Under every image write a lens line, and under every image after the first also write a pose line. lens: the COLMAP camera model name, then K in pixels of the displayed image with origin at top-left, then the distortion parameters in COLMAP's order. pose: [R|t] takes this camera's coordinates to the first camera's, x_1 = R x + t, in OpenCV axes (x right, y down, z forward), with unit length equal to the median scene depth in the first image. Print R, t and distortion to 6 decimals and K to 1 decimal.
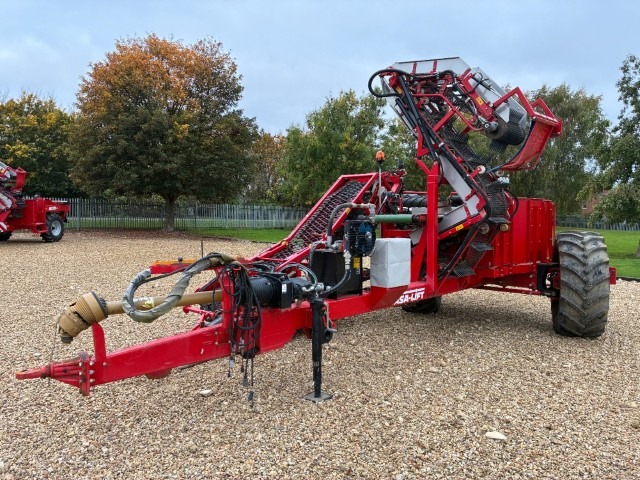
lens RADIAL K [[489.0, 0, 320.1], [0, 489.0, 226.8], [0, 0, 1]] dist [0.054577, -0.070447]
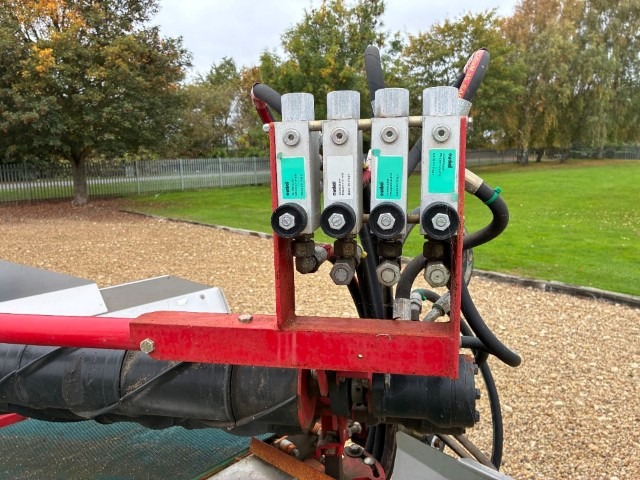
lens RADIAL K [[489.0, 0, 320.1], [0, 489.0, 226.8], [0, 0, 1]] dist [0.054577, -0.070447]
pose [[0.996007, -0.041009, -0.079301, 0.112066], [0.050430, 0.991406, 0.120710, -0.026849], [0.073669, -0.124227, 0.989515, 0.276749]]
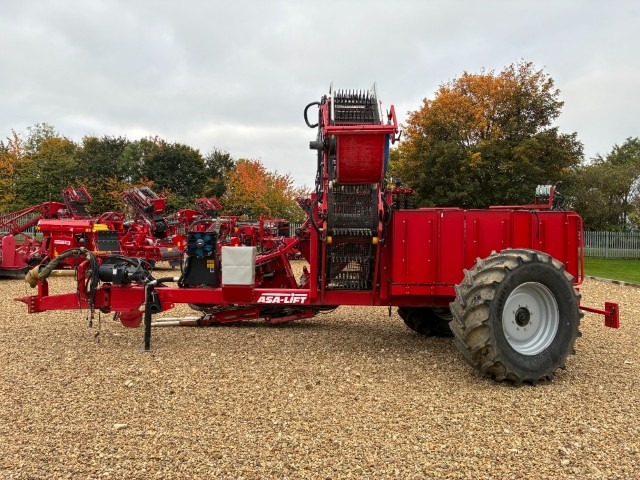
lens RADIAL K [[489.0, 0, 320.1], [0, 489.0, 226.8], [0, 0, 1]] dist [0.054577, -0.070447]
pose [[0.675213, -0.016200, -0.737445, 0.216279], [-0.027783, 0.998491, -0.047374, 0.004836], [0.737099, 0.052476, 0.673744, 0.055016]]
